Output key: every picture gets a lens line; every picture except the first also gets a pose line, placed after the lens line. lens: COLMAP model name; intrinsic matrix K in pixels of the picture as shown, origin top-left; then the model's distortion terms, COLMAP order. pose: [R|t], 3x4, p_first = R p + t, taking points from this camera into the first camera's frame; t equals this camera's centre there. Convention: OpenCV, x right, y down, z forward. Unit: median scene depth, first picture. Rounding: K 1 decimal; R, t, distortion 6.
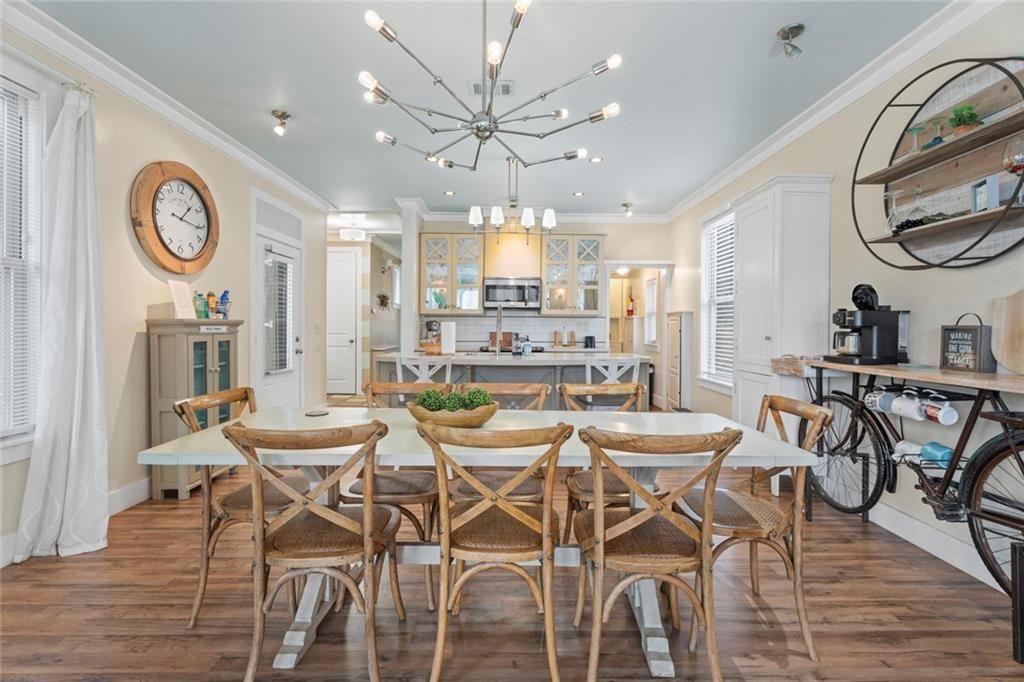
lens RADIAL K [[459.6, 0, 513.7], [0, 459.6, 326.3], [0, 0, 1]] dist [-0.003242, -0.000577]
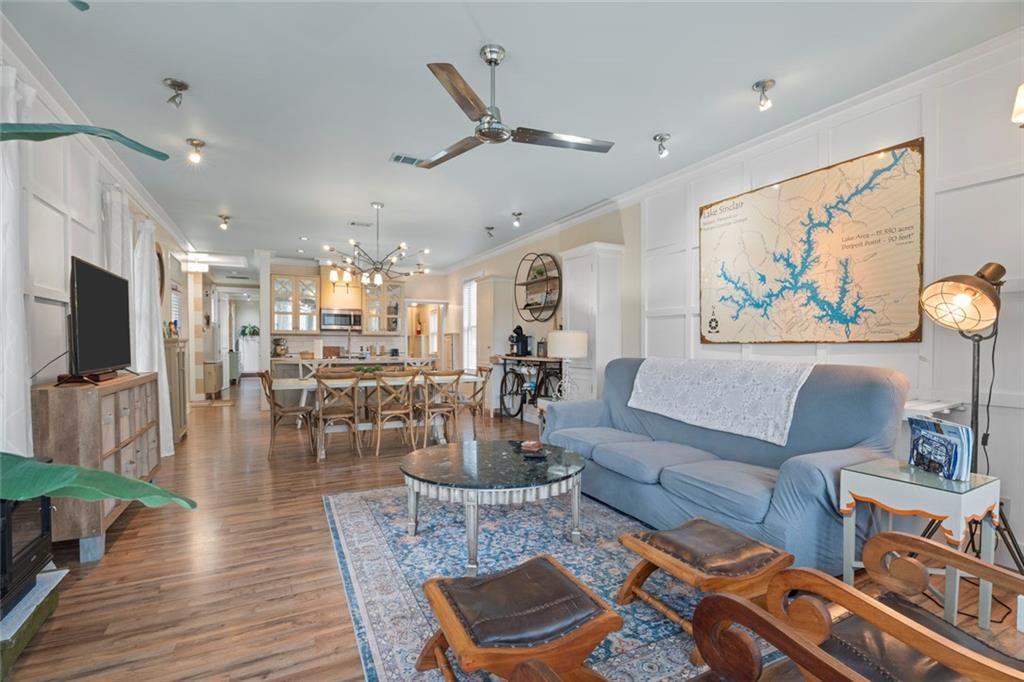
lens RADIAL K [[489.4, 0, 511.8], [0, 489.4, 354.5], [0, 0, 1]] dist [-0.001672, -0.000190]
pose [[0.895848, -0.013824, 0.444146, -0.339632], [0.002623, 0.999663, 0.025822, -0.000748], [-0.444353, -0.021967, 0.895582, -1.007199]]
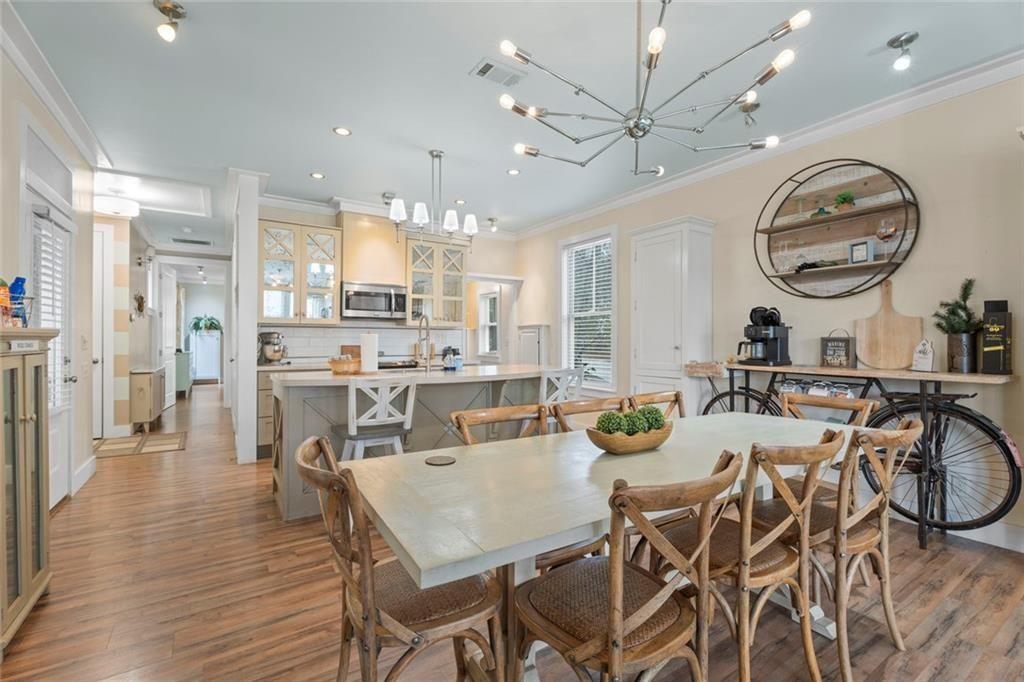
lens RADIAL K [[456.3, 0, 513.9], [0, 456.3, 337.2], [0, 0, 1]] dist [-0.001535, 0.000106]
pose [[0.839159, -0.001402, 0.543884, -0.417623], [0.002970, 0.999994, -0.002004, -0.000943], [-0.543878, 0.003298, 0.839158, 0.191832]]
